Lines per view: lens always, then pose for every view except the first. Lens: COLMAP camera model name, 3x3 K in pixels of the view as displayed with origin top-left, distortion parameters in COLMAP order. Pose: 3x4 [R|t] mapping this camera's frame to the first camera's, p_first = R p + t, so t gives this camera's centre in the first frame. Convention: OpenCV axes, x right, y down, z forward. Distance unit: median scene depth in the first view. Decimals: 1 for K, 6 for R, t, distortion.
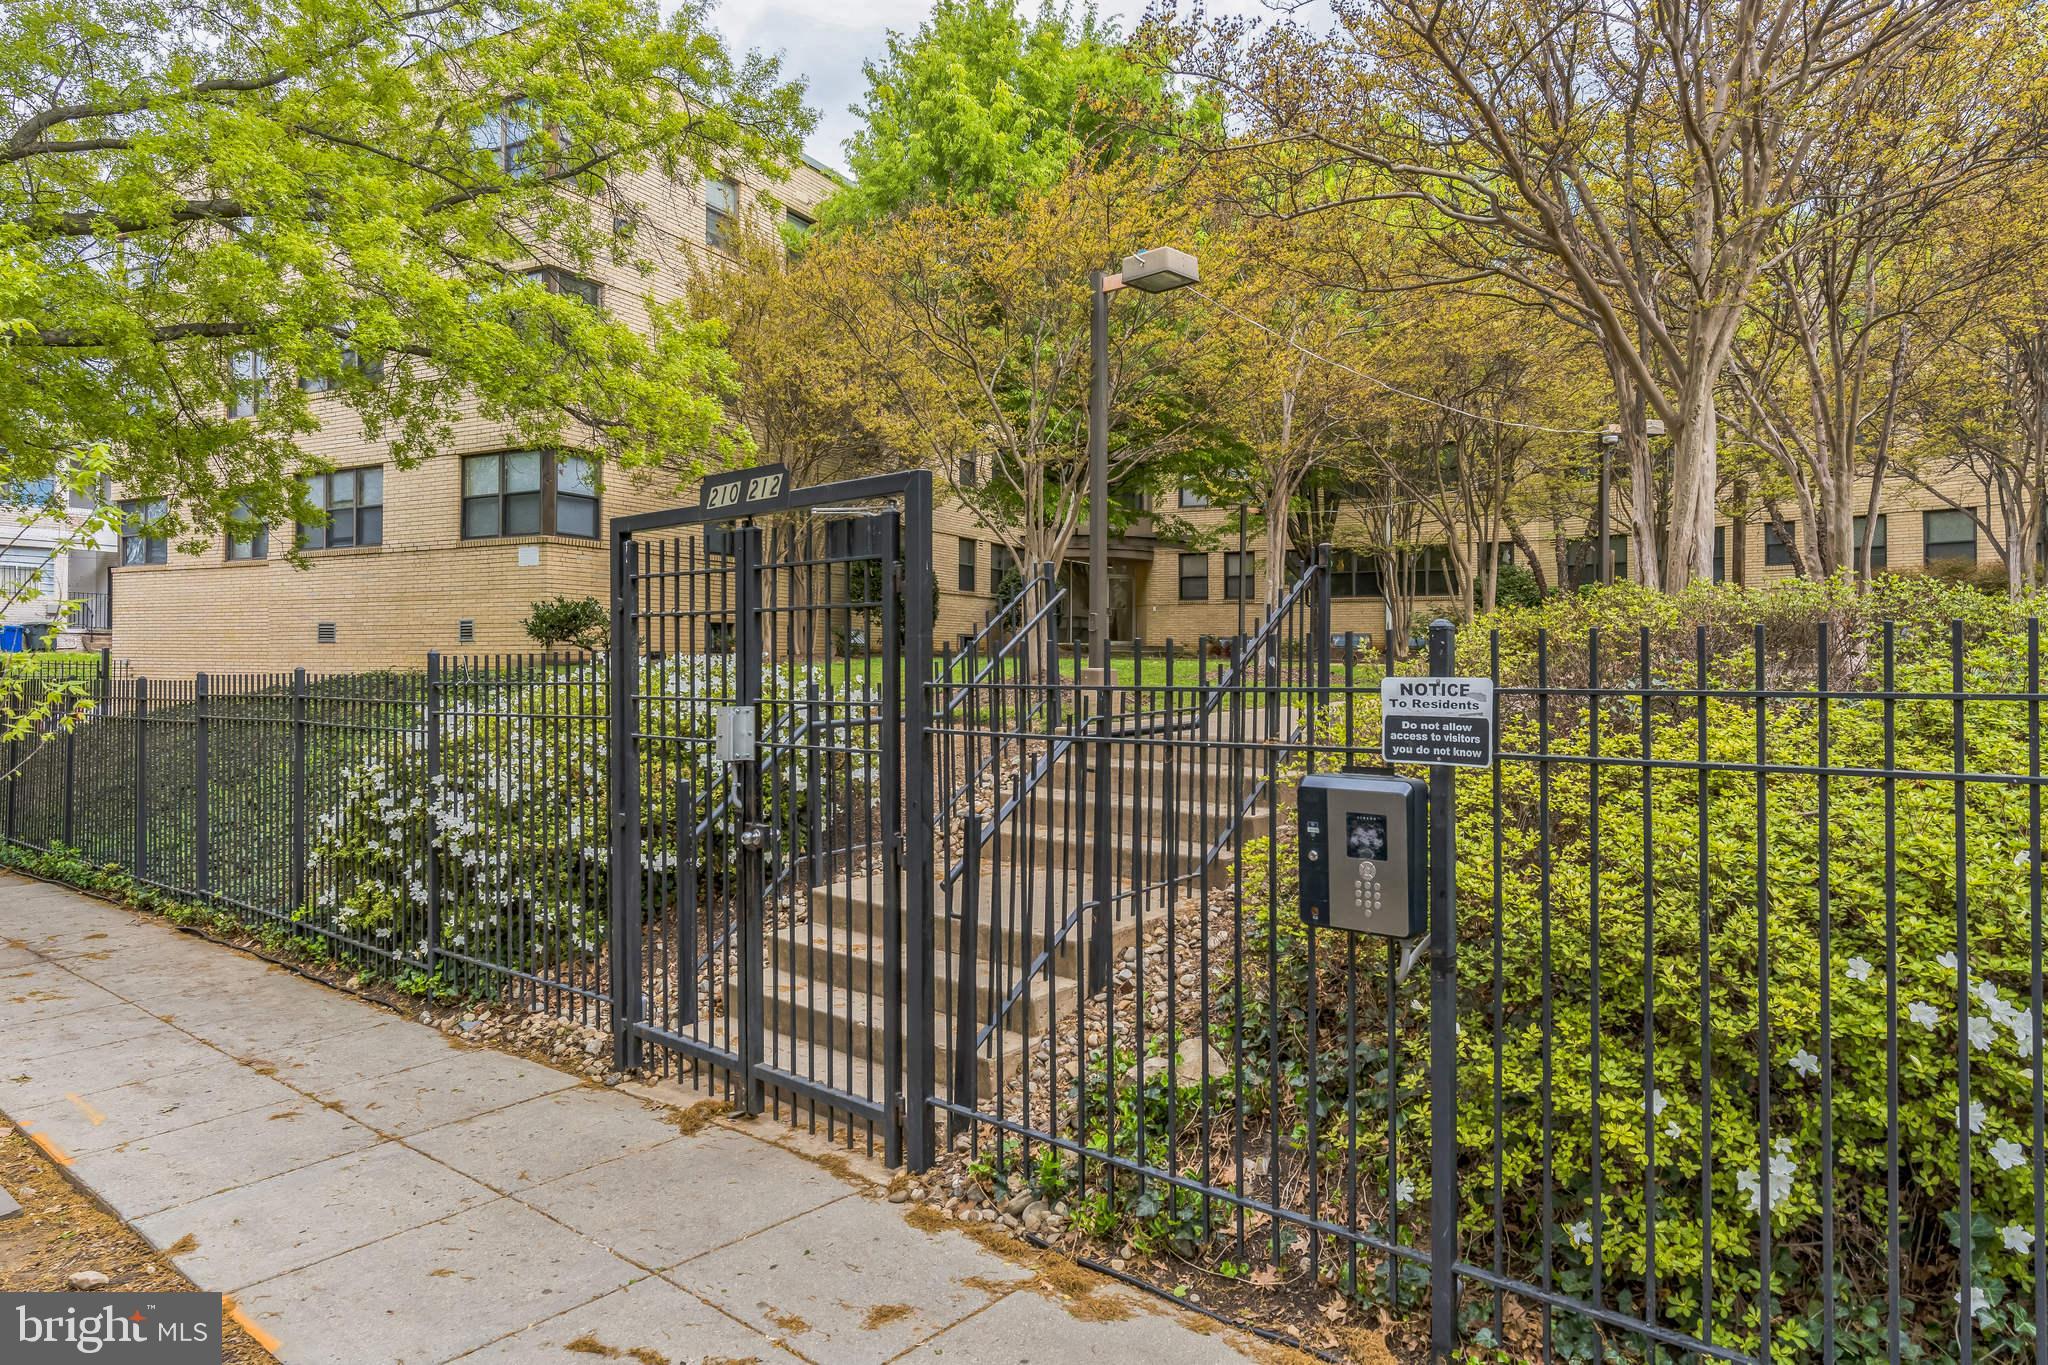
lens RADIAL K [[1304.4, 0, 1023.5], [0, 1304.4, 675.6], [0, 0, 1]] dist [0.004295, 0.000503]
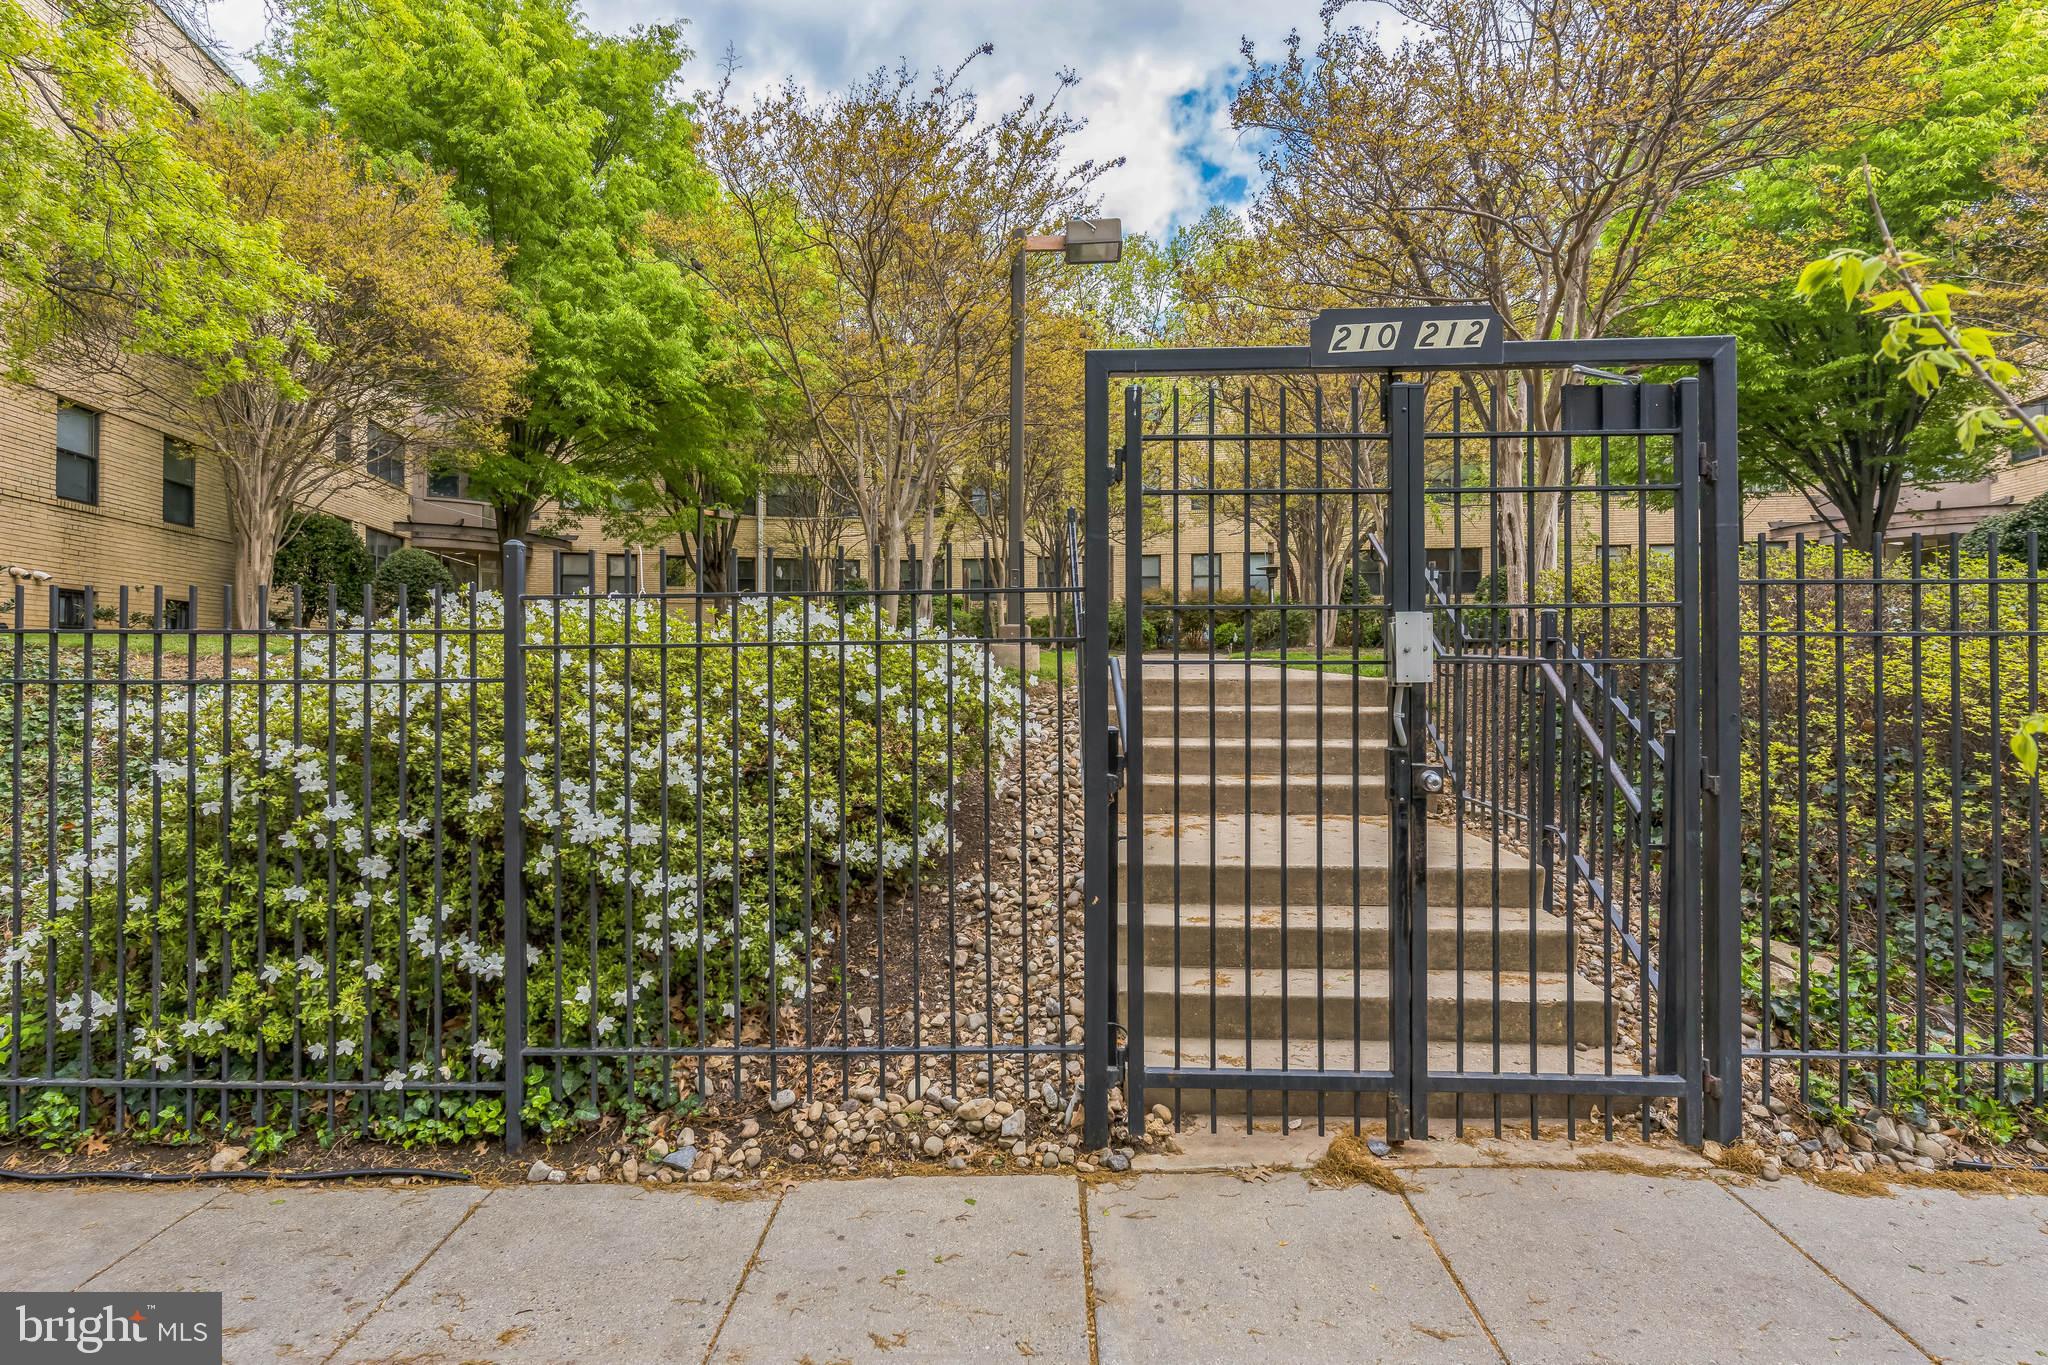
lens RADIAL K [[1018.6, 0, 1023.8], [0, 1018.6, 679.2], [0, 0, 1]] dist [0.001968, -0.000325]
pose [[0.765396, -0.006580, 0.643525, -0.778619], [0.005187, 0.999978, 0.004055, 0.058212], [-0.643538, 0.000234, 0.765414, 0.688437]]
